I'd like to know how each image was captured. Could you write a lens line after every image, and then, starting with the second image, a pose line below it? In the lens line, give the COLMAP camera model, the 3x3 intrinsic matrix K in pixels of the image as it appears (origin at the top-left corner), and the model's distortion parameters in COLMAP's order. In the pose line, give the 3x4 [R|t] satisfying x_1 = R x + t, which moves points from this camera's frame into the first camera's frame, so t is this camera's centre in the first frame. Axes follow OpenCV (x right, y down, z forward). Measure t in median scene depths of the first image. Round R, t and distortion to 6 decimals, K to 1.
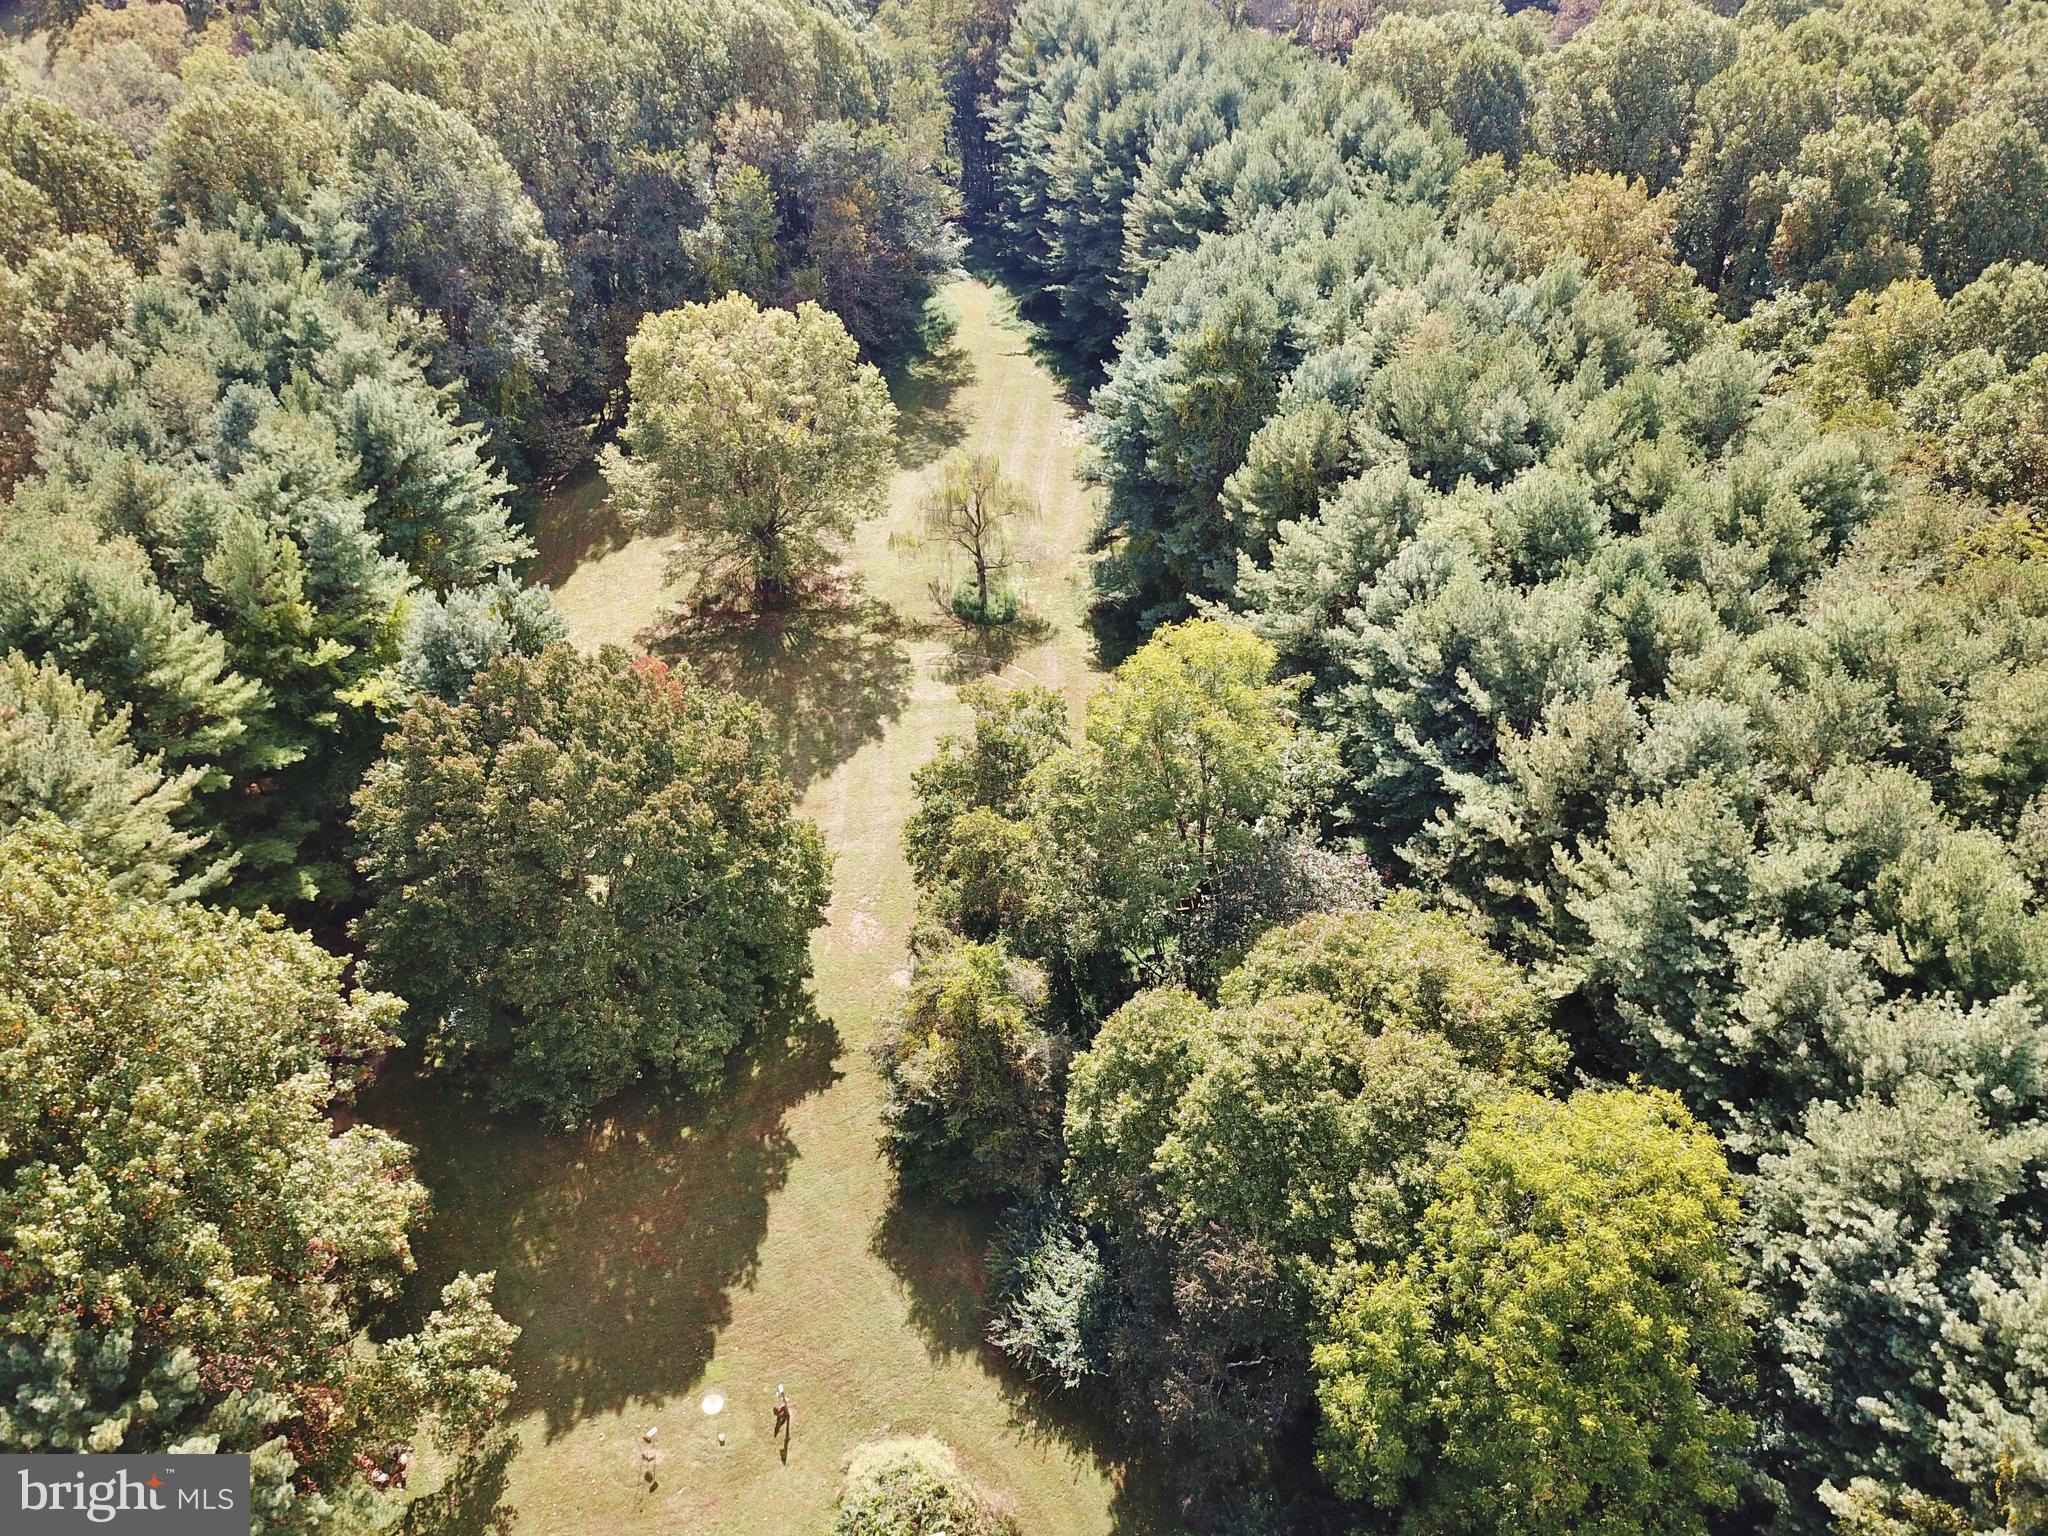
lens RADIAL K [[1558.5, 0, 1037.5], [0, 1558.5, 785.7], [0, 0, 1]] dist [0.013671, -0.015586]
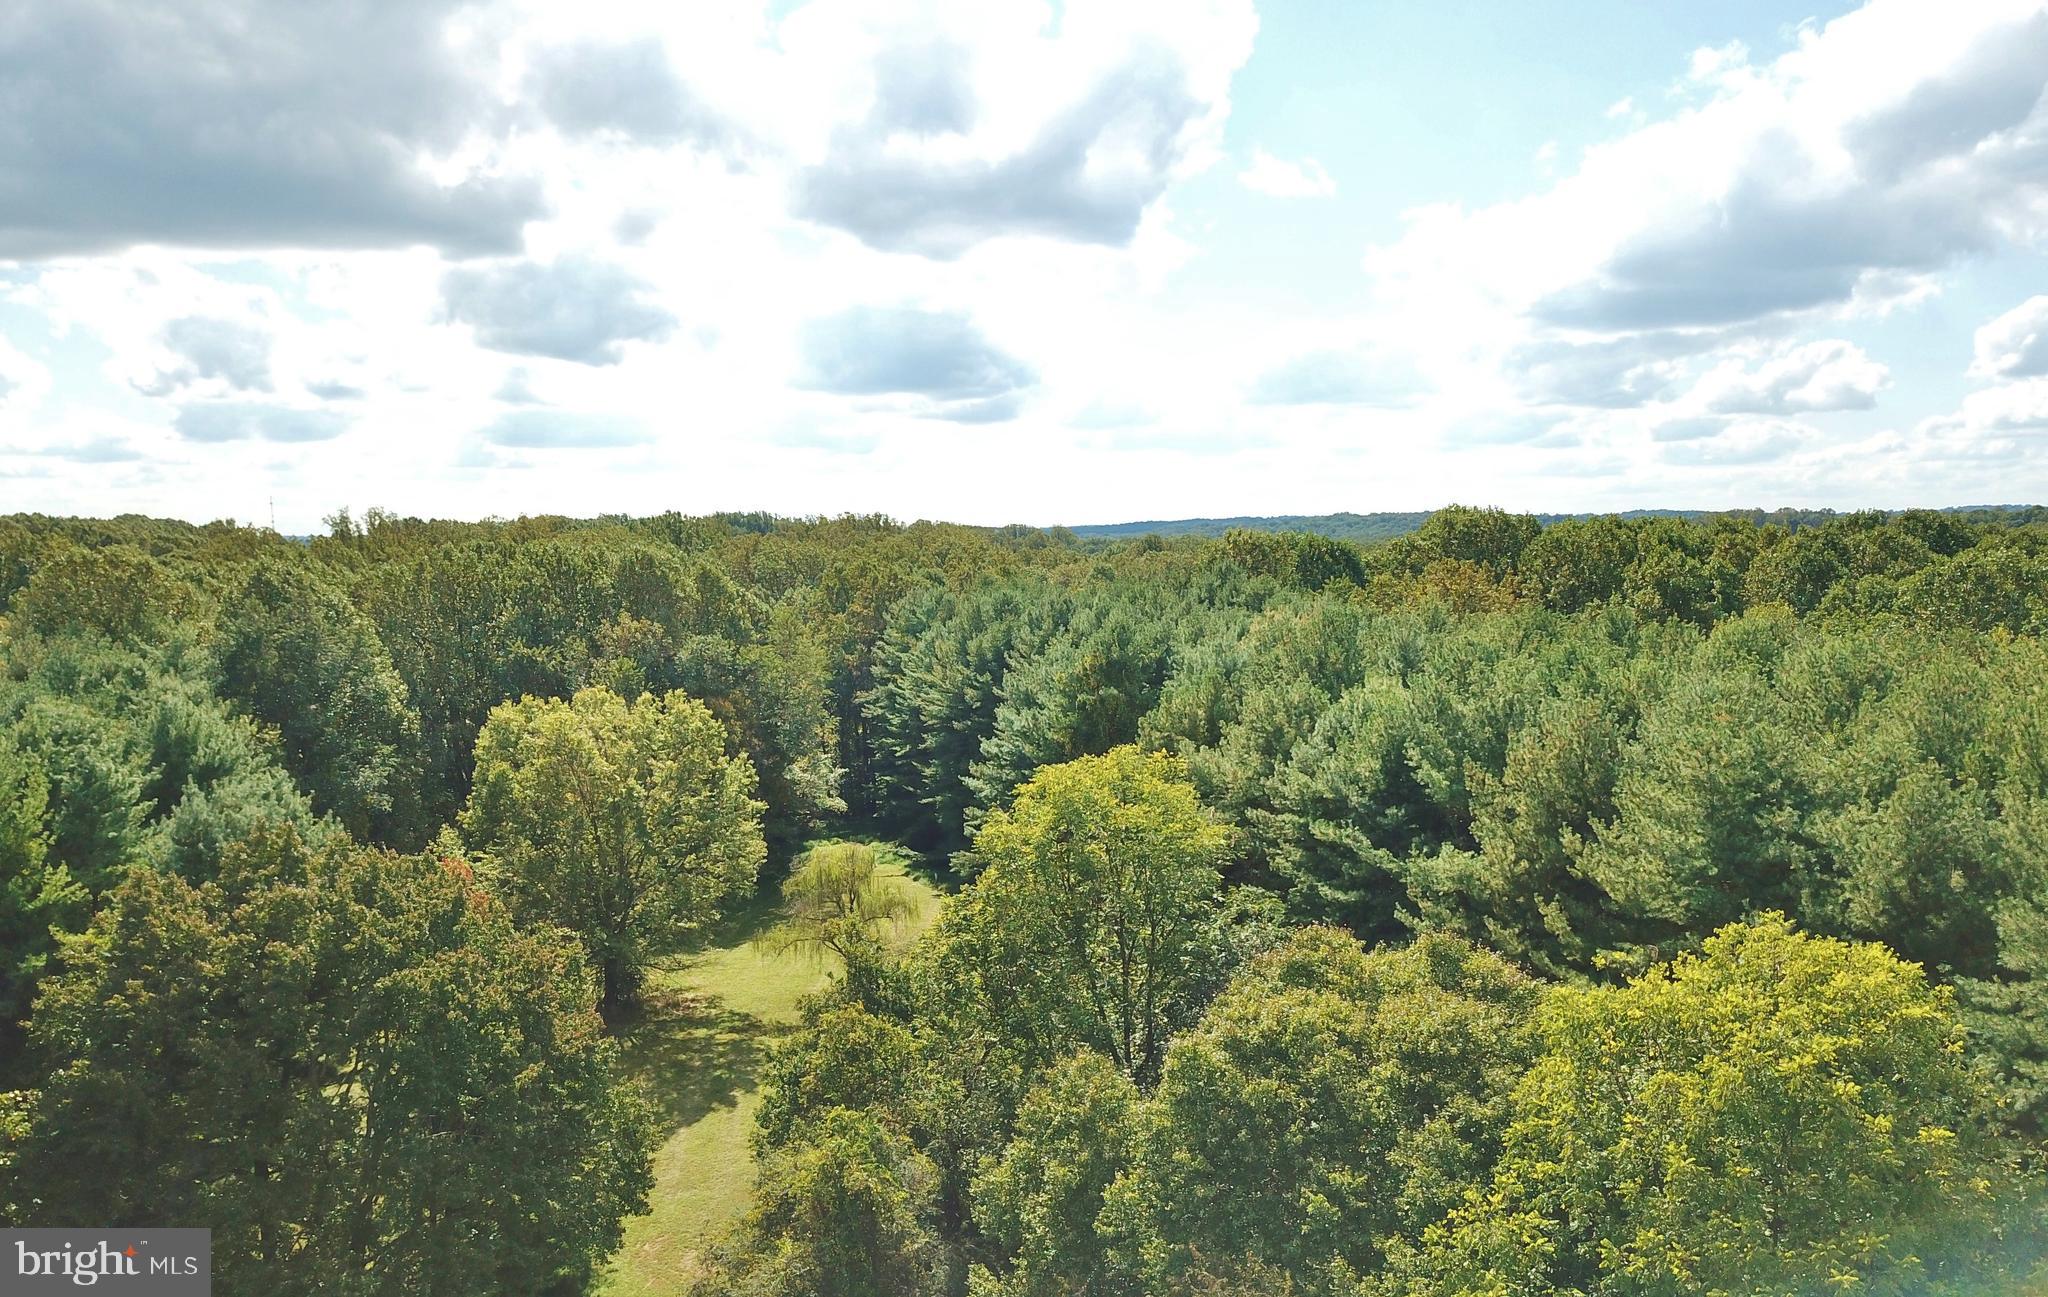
lens RADIAL K [[1550.3, 0, 1037.2], [0, 1550.3, 783.8], [0, 0, 1]] dist [0.011703, -0.018100]
pose [[0.996443, -0.019854, 0.081897, -0.002752], [0.056918, 0.875229, -0.480348, 0.280115], [-0.062142, 0.483301, 0.873246, 0.220177]]
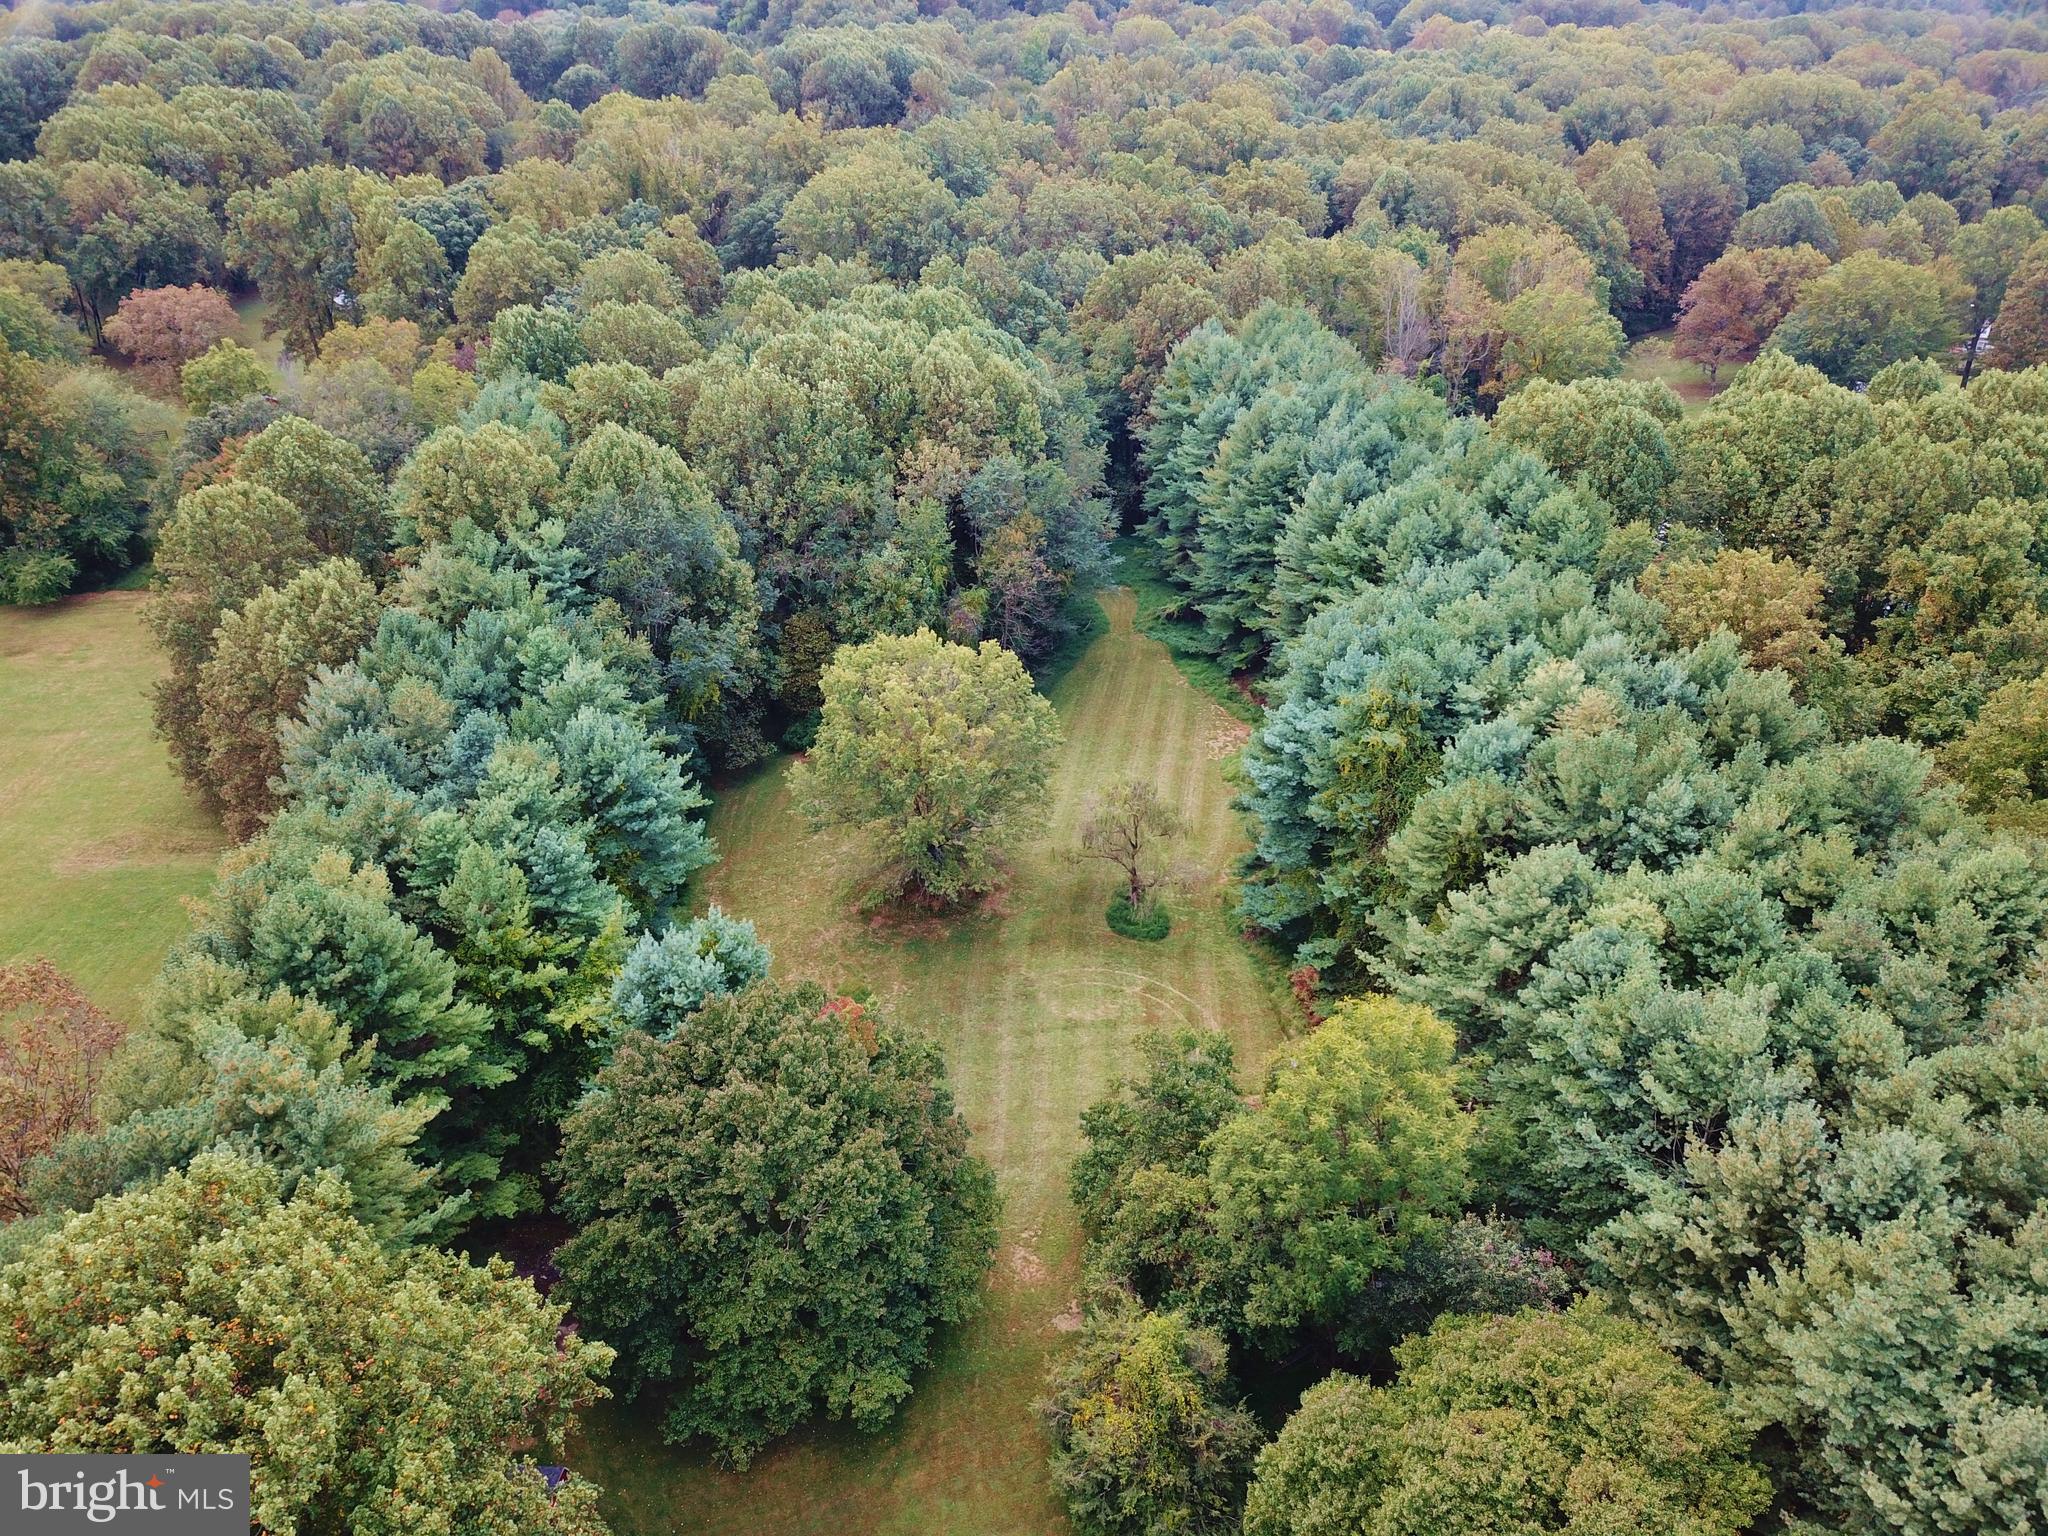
lens RADIAL K [[1558.5, 0, 1036.8], [0, 1558.5, 783.5], [0, 0, 1]] dist [0.013671, -0.015586]
pose [[0.997285, 0.036918, -0.063711, -0.054624], [-0.045944, 0.988130, -0.146585, -0.073488], [0.057543, 0.149115, 0.987144, -0.052579]]
